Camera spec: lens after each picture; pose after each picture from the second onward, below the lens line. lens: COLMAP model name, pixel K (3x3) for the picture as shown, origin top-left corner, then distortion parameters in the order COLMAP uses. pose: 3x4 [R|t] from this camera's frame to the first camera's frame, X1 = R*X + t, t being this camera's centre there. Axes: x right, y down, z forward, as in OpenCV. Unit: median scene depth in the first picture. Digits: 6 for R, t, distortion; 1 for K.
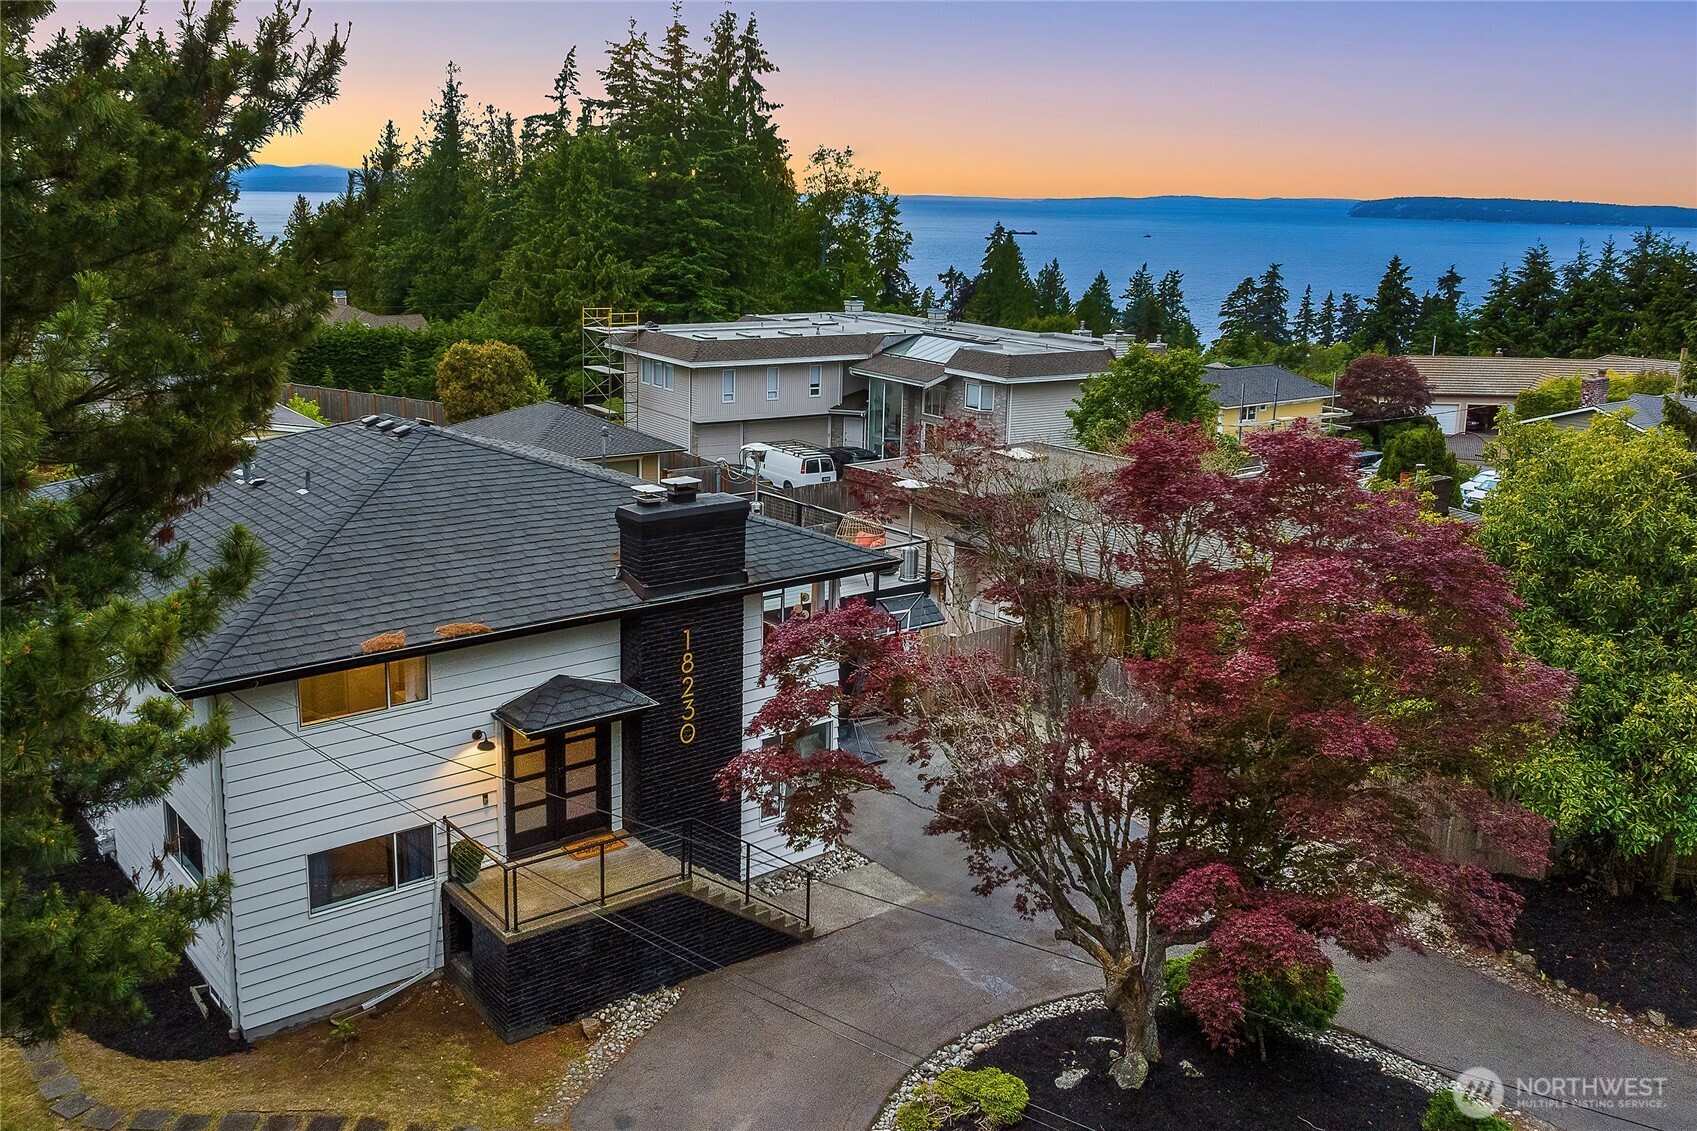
lens RADIAL K [[1491.5, 0, 844.3], [0, 1491.5, 505.2], [0, 0, 1]] dist [-0.018777, -0.011317]
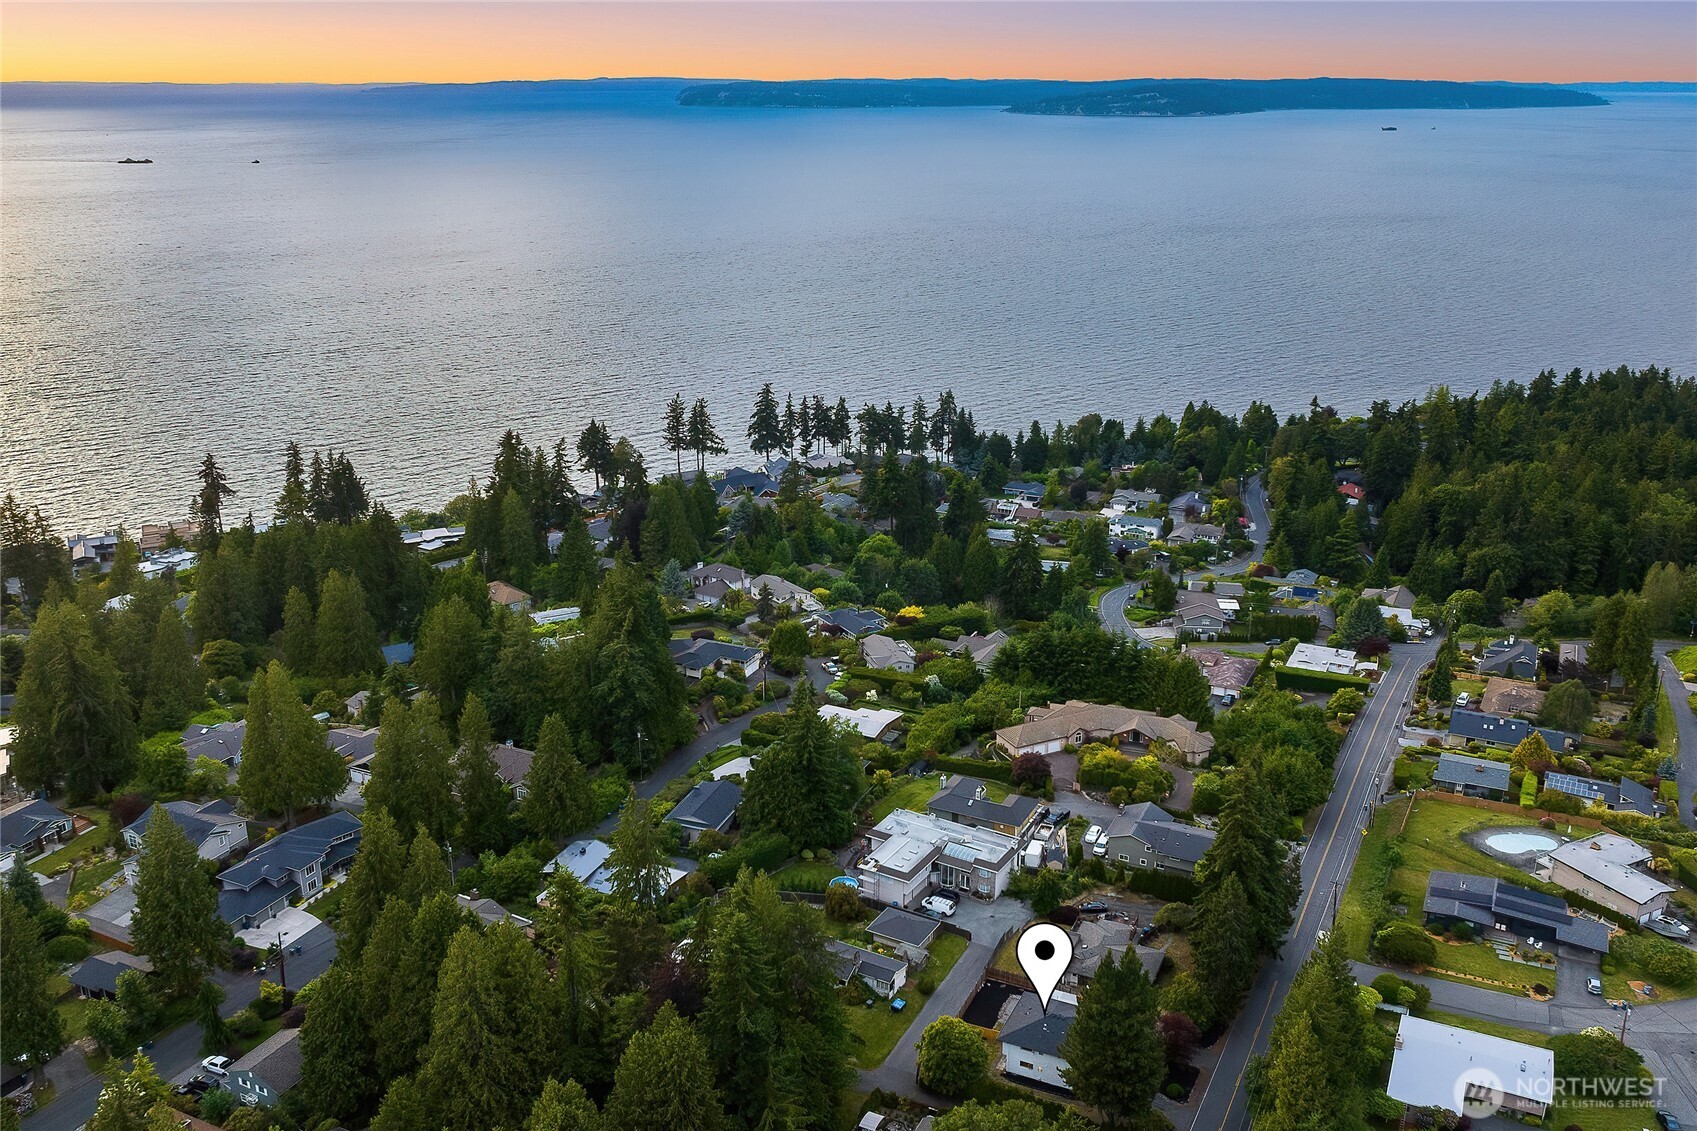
lens RADIAL K [[1433.6, 0, 848.5], [0, 1433.6, 565.5], [0, 0, 1]] dist [0.005945, -0.064345]
pose [[0.905706, -0.156151, 0.394098, -0.718681], [0.107298, 0.983855, 0.143238, -0.659271], [-0.410102, -0.087445, 0.907838, -0.950714]]
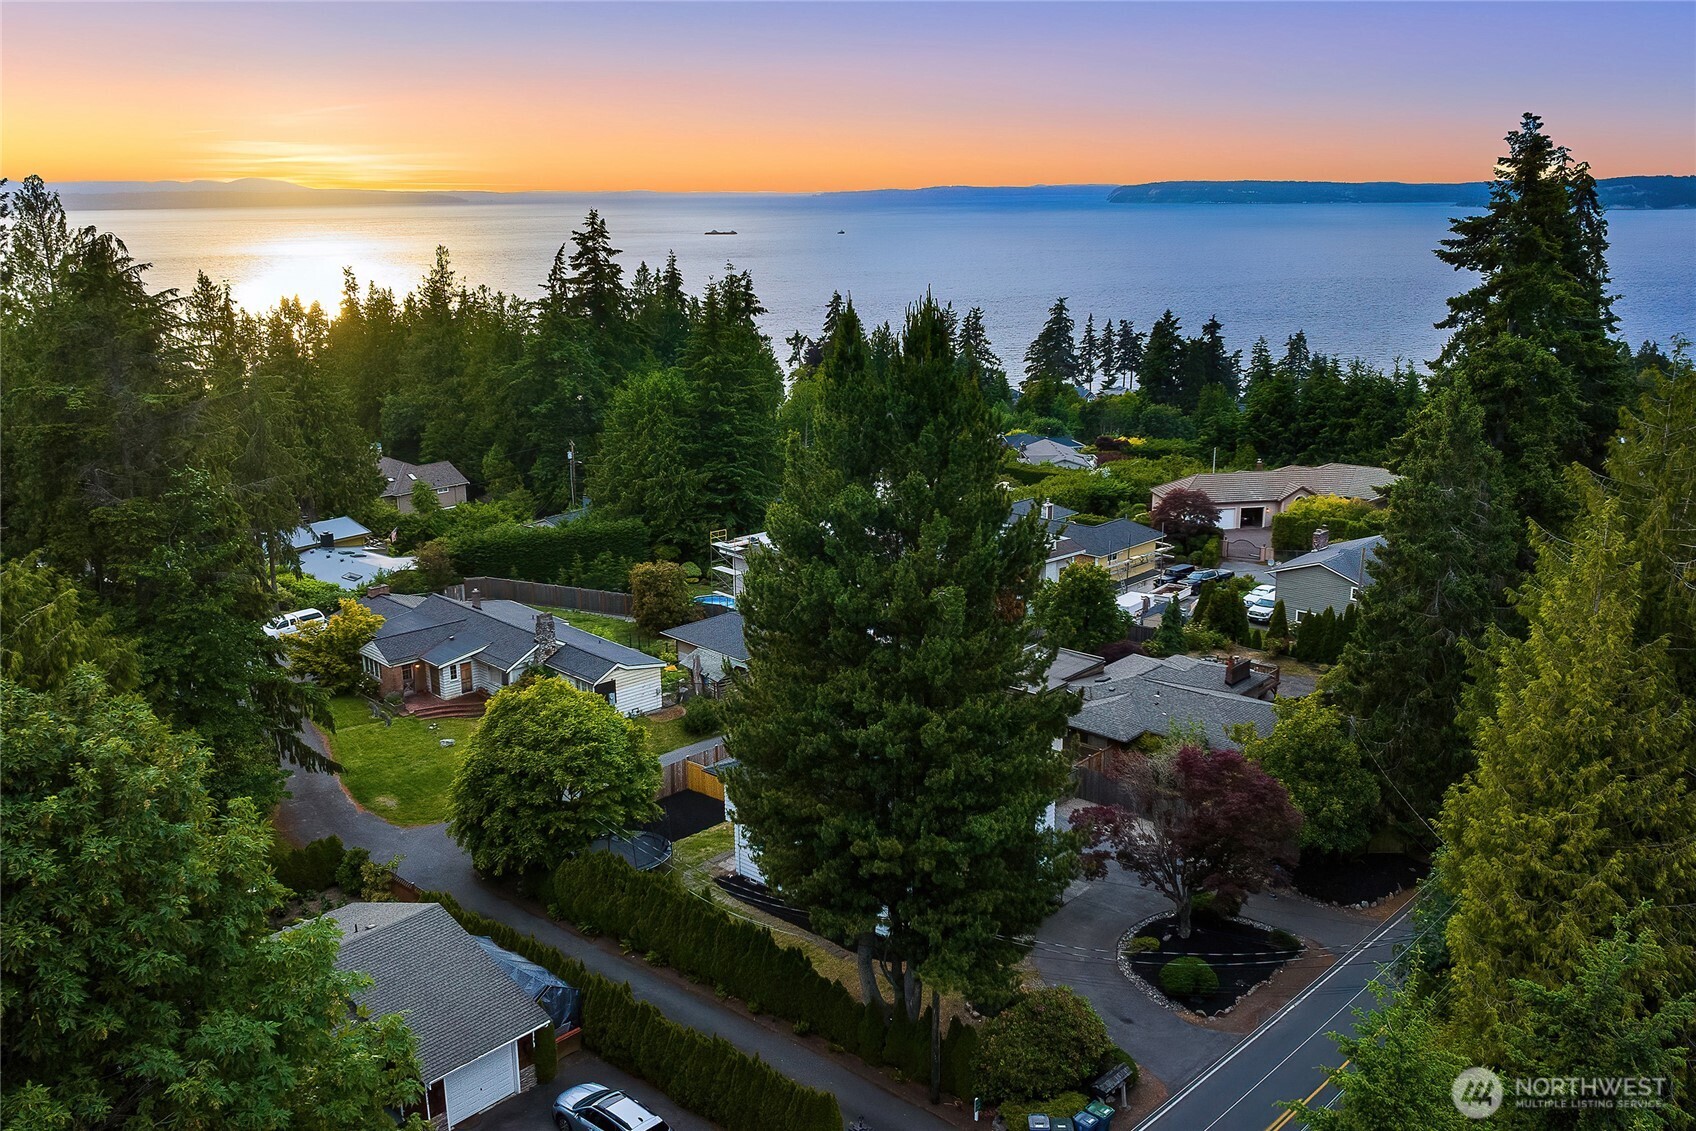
lens RADIAL K [[1432.8, 0, 848.0], [0, 1432.8, 565.5], [0, 0, 1]] dist [0.005945, -0.064345]
pose [[0.988601, -0.066941, 0.134861, -0.132634], [0.060194, 0.996752, 0.053503, -0.094176], [-0.138004, -0.044775, 0.989419, -0.290896]]
